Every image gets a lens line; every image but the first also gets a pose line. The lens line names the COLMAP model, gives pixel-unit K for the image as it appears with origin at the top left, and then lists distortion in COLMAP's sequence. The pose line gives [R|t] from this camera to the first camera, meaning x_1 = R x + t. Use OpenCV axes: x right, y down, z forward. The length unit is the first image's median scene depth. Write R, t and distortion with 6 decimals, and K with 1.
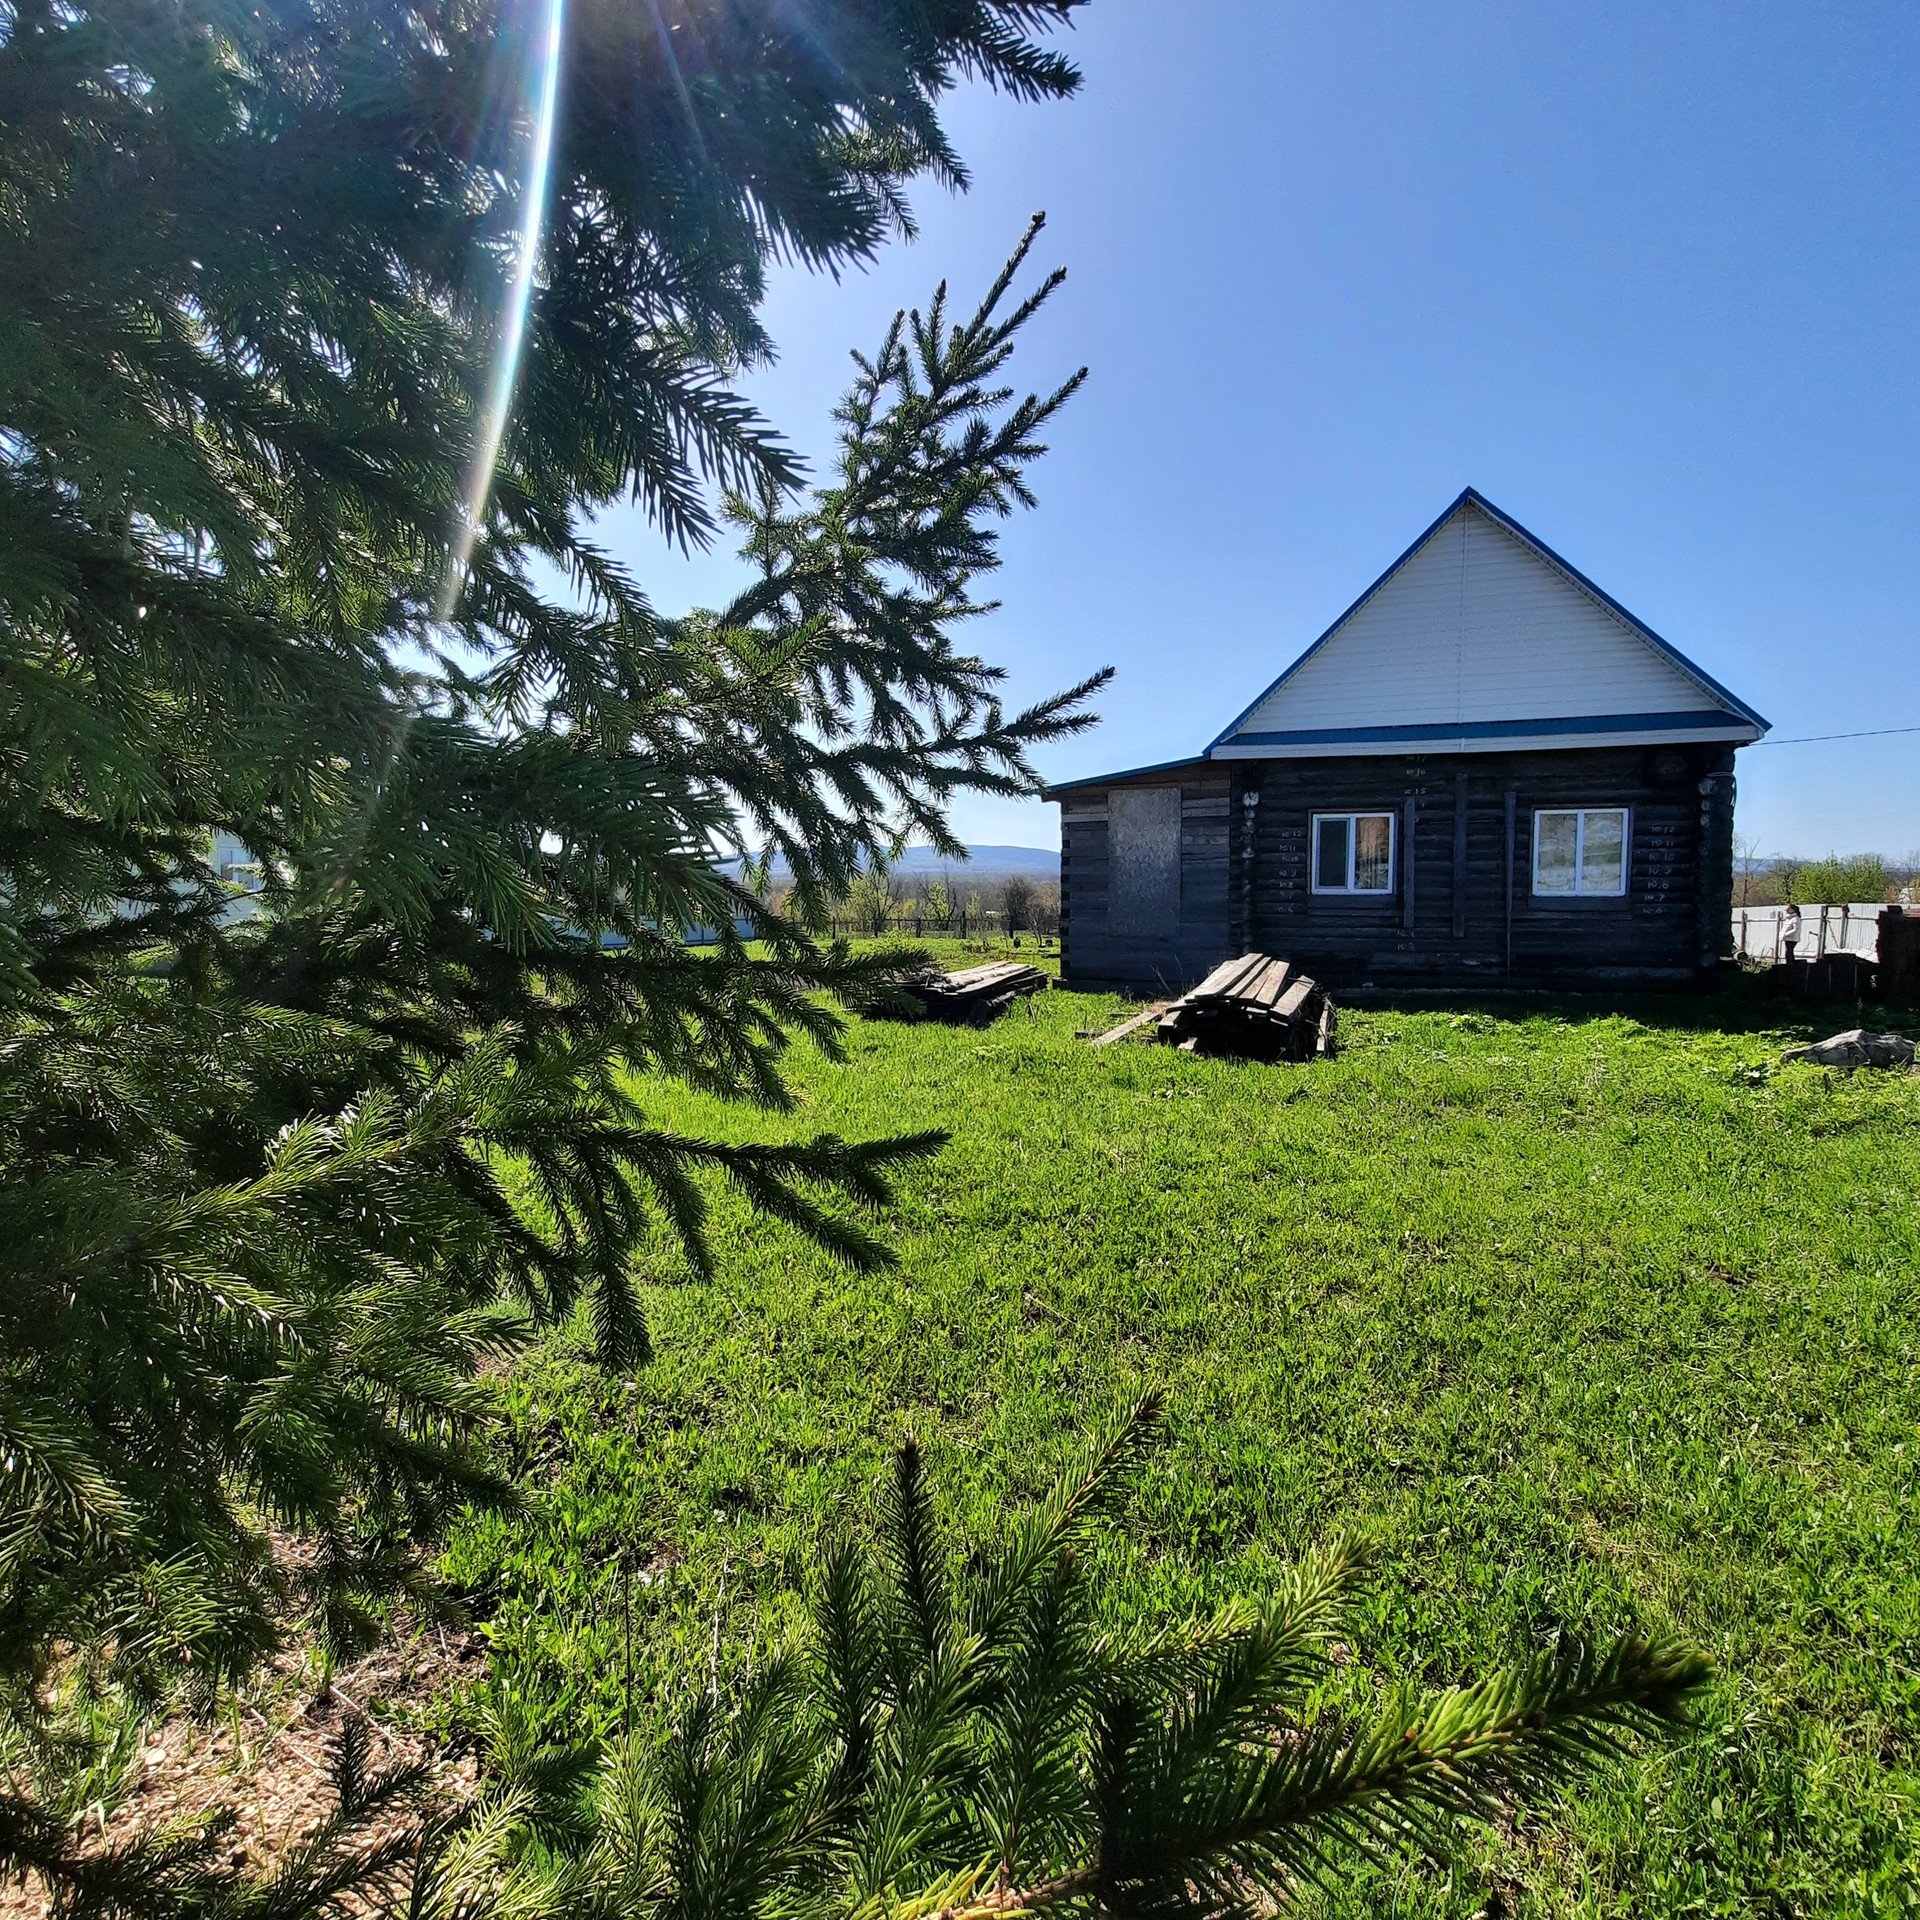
lens RADIAL K [[1052.9, 0, 960.4], [0, 1052.9, 956.0], [0, 0, 1]] dist [0.000770, 0.000500]
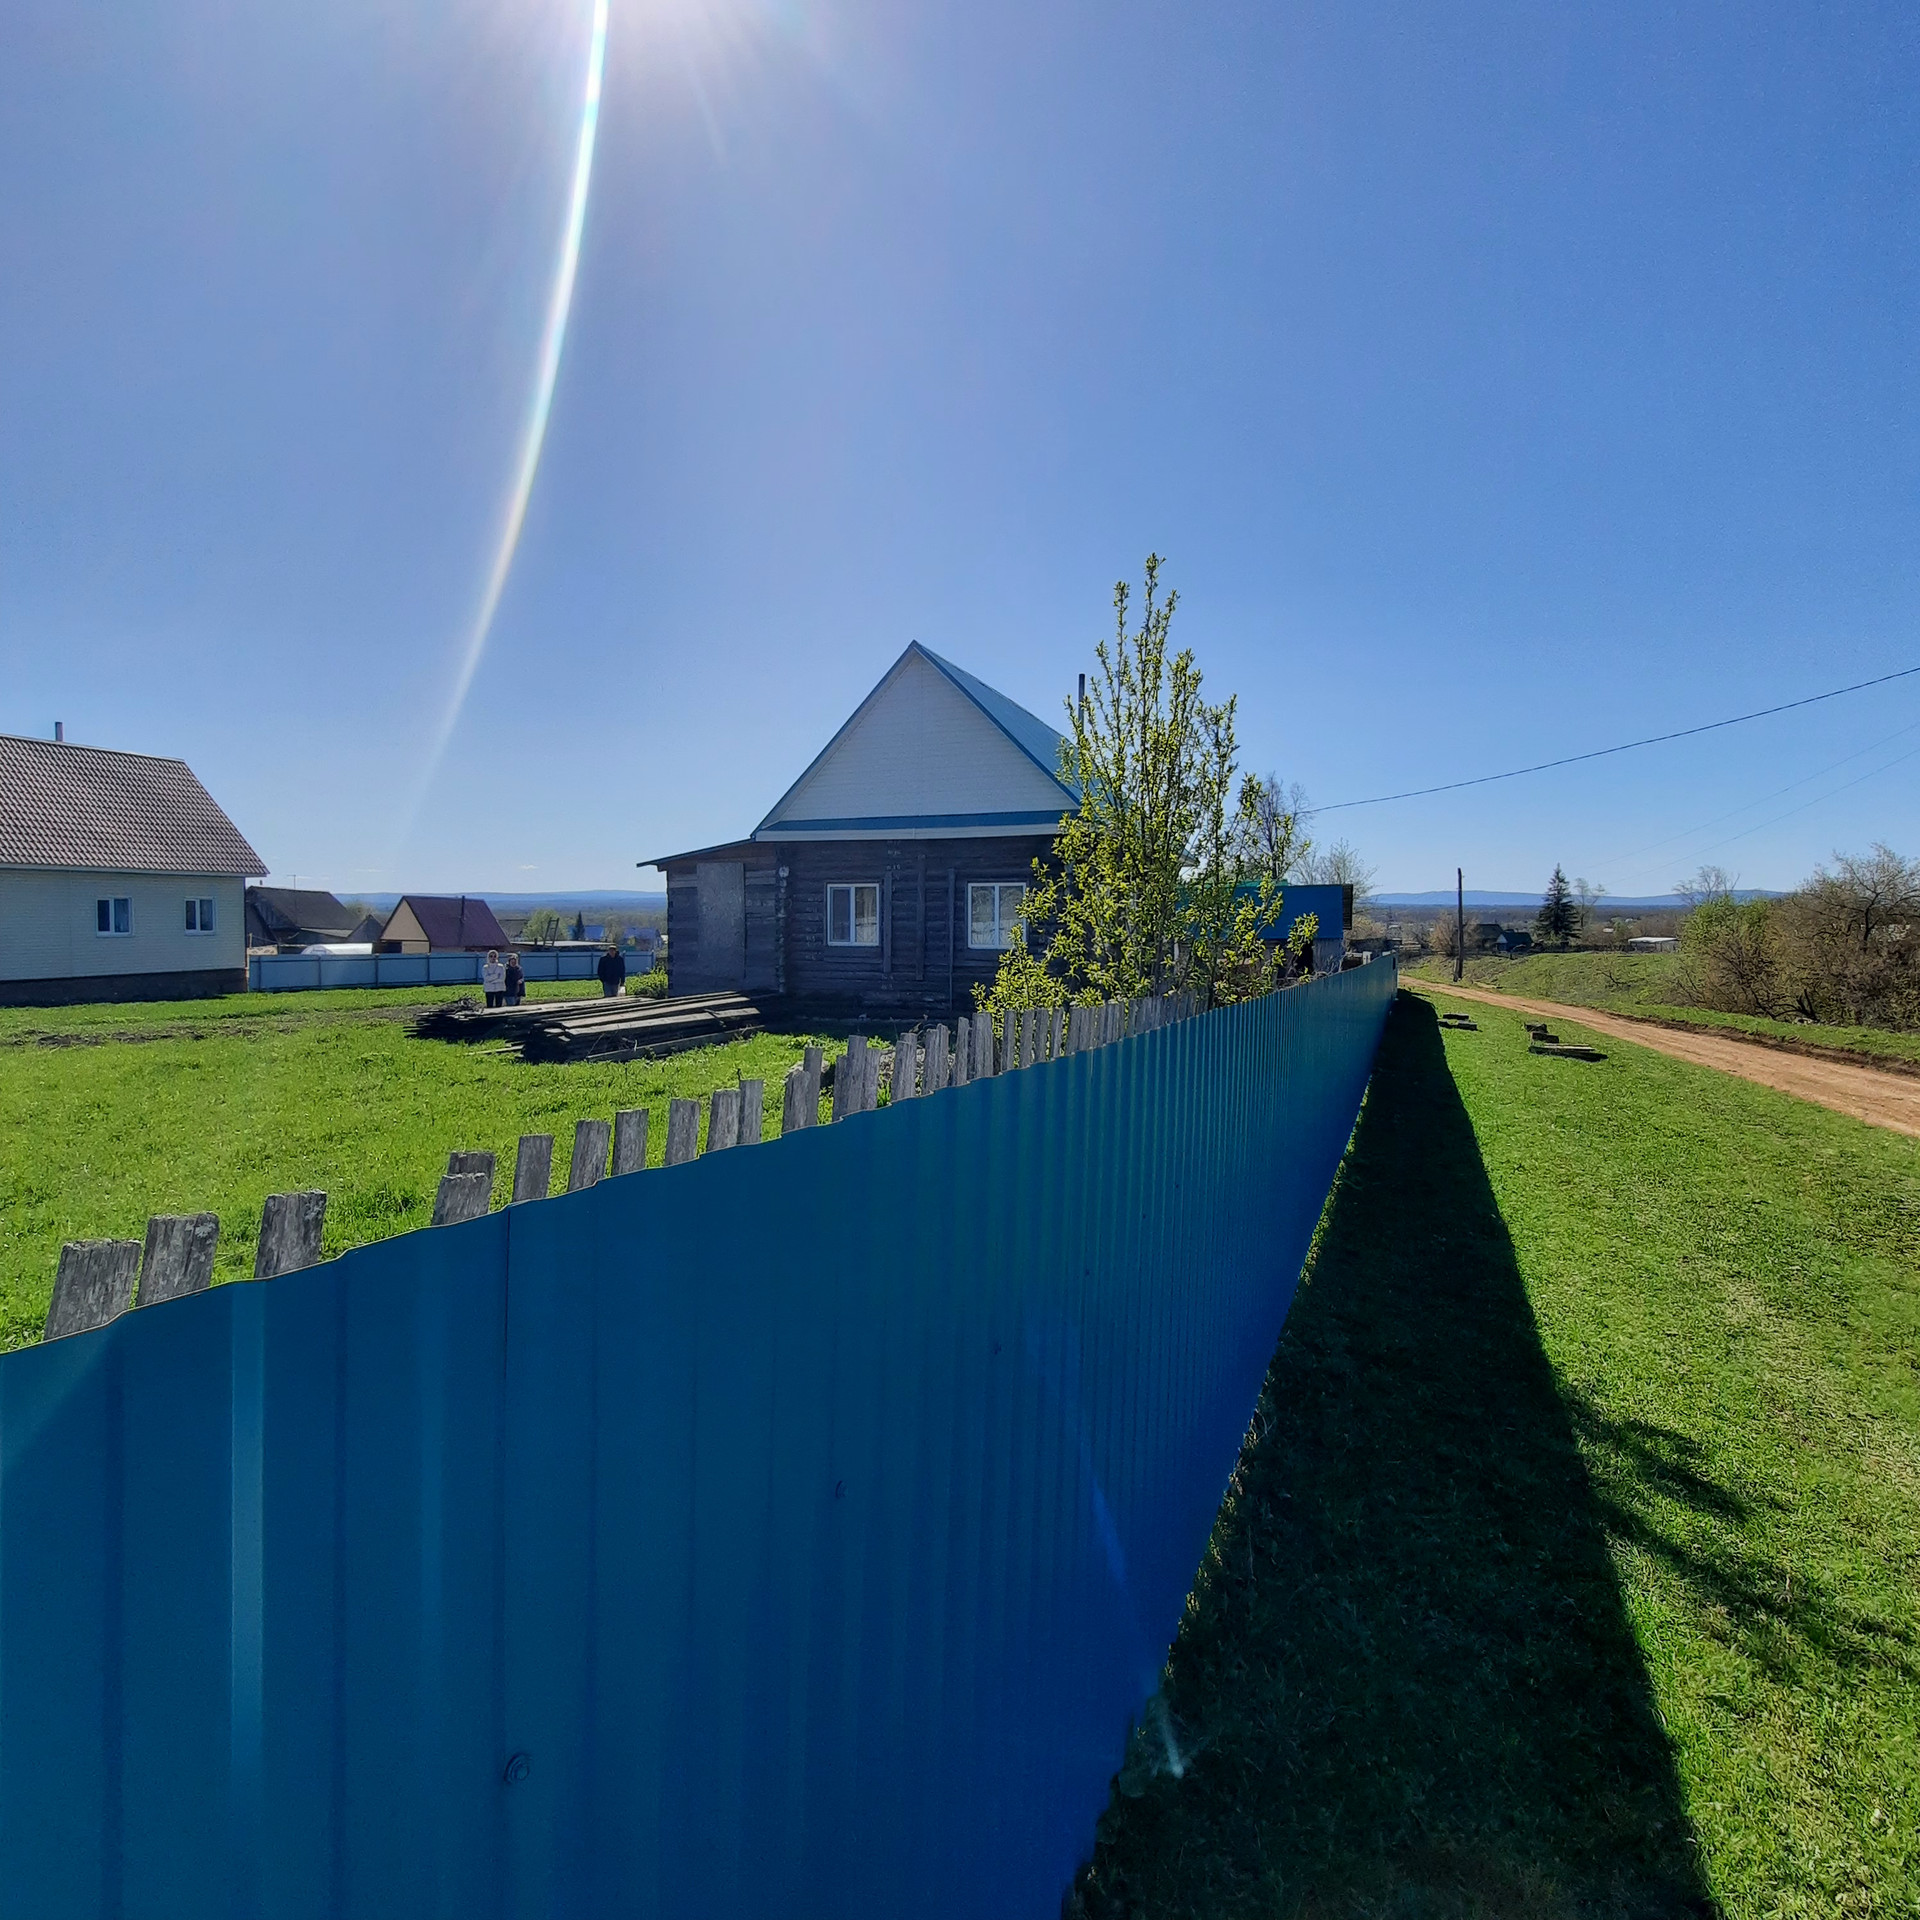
lens RADIAL K [[1052.9, 0, 959.5], [0, 1052.9, 965.8], [0, 0, 1]] dist [0.000770, 0.000500]
pose [[0.999902, 0.010280, -0.009506, 0.503728], [-0.010710, 0.998867, -0.046370, 0.023869], [0.009018, 0.046468, 0.998879, -0.282115]]
